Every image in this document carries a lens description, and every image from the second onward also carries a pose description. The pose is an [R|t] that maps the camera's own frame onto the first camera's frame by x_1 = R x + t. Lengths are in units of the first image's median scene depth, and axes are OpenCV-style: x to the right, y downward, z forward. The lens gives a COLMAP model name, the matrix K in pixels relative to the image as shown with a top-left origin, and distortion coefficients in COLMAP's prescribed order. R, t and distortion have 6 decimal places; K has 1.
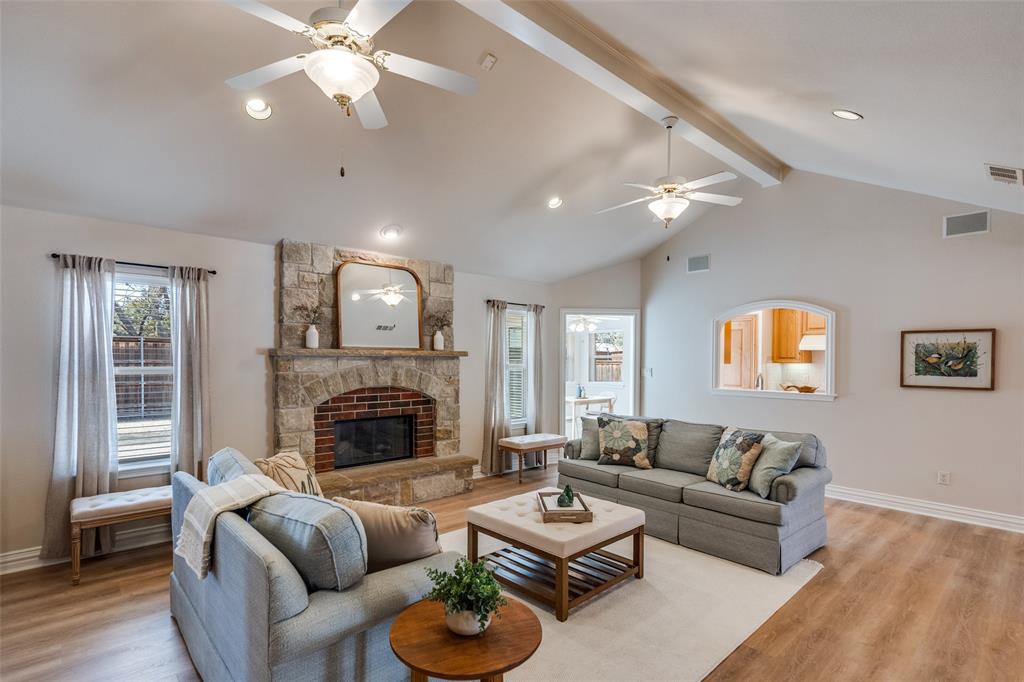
lens RADIAL K [[484.9, 0, 502.3], [0, 484.9, 367.4], [0, 0, 1]] dist [-0.000500, 0.000984]
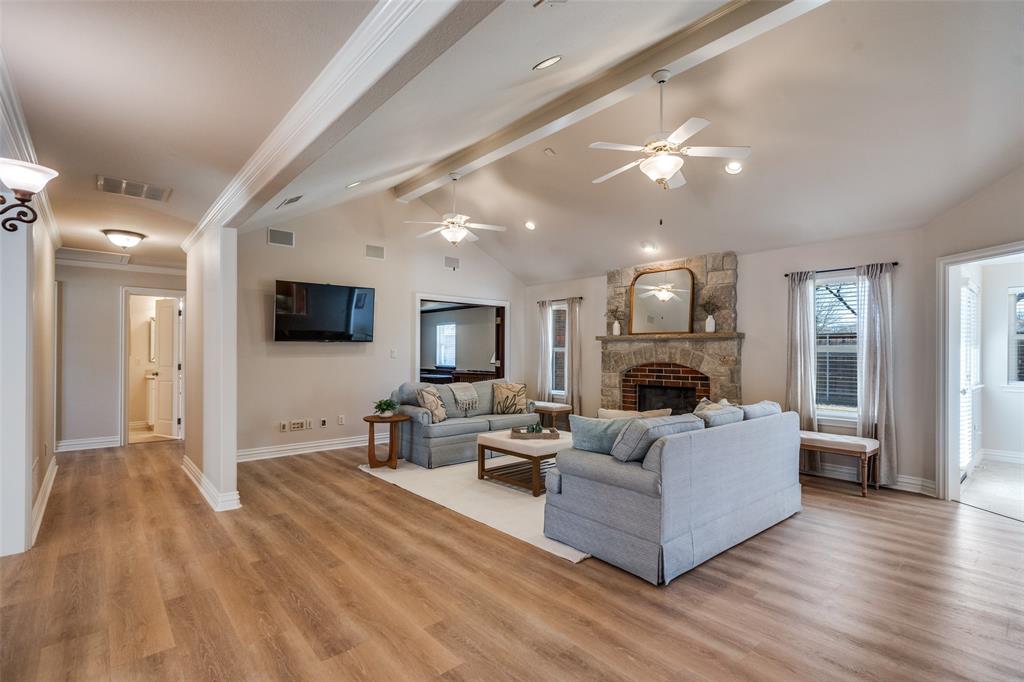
lens RADIAL K [[484.9, 0, 519.3], [0, 484.9, 340.7], [0, 0, 1]] dist [-0.000500, 0.000984]
pose [[0.004677, -0.030666, -0.999519, 1.127792], [-0.024311, 0.999231, -0.030771, 0.032346], [0.999693, 0.024444, 0.003928, 0.649717]]
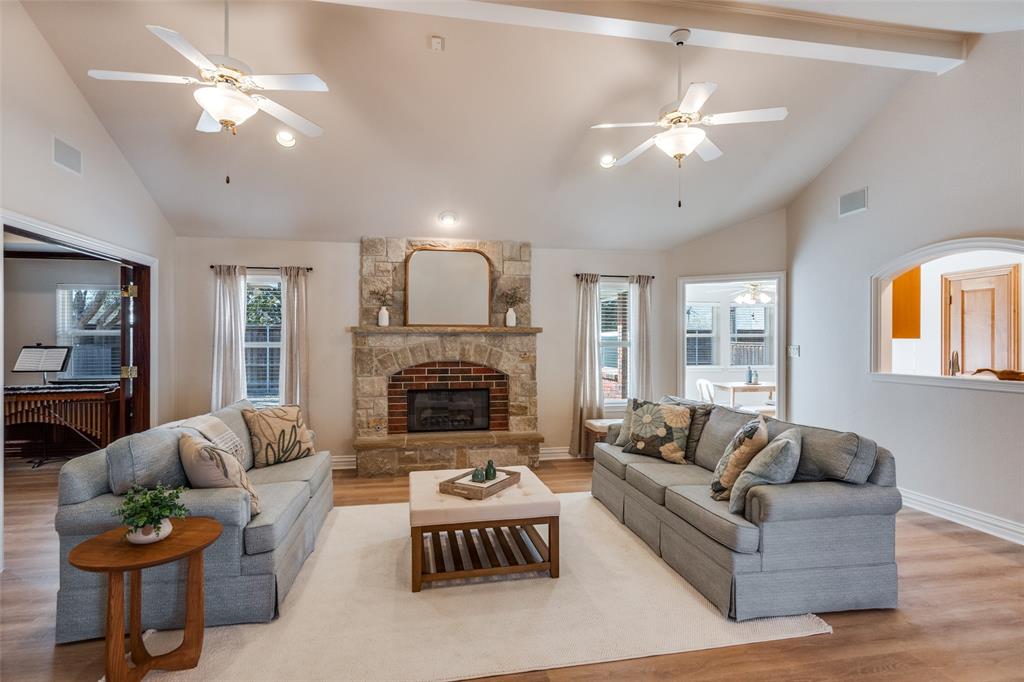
lens RADIAL K [[484.9, 0, 510.6], [0, 484.9, 344.5], [0, 0, 1]] dist [-0.000500, 0.000984]
pose [[0.857590, -0.005390, -0.514306, 0.456801], [-0.003822, 0.999851, -0.016851, 0.022081], [0.514320, 0.016417, 0.857441, 0.143741]]
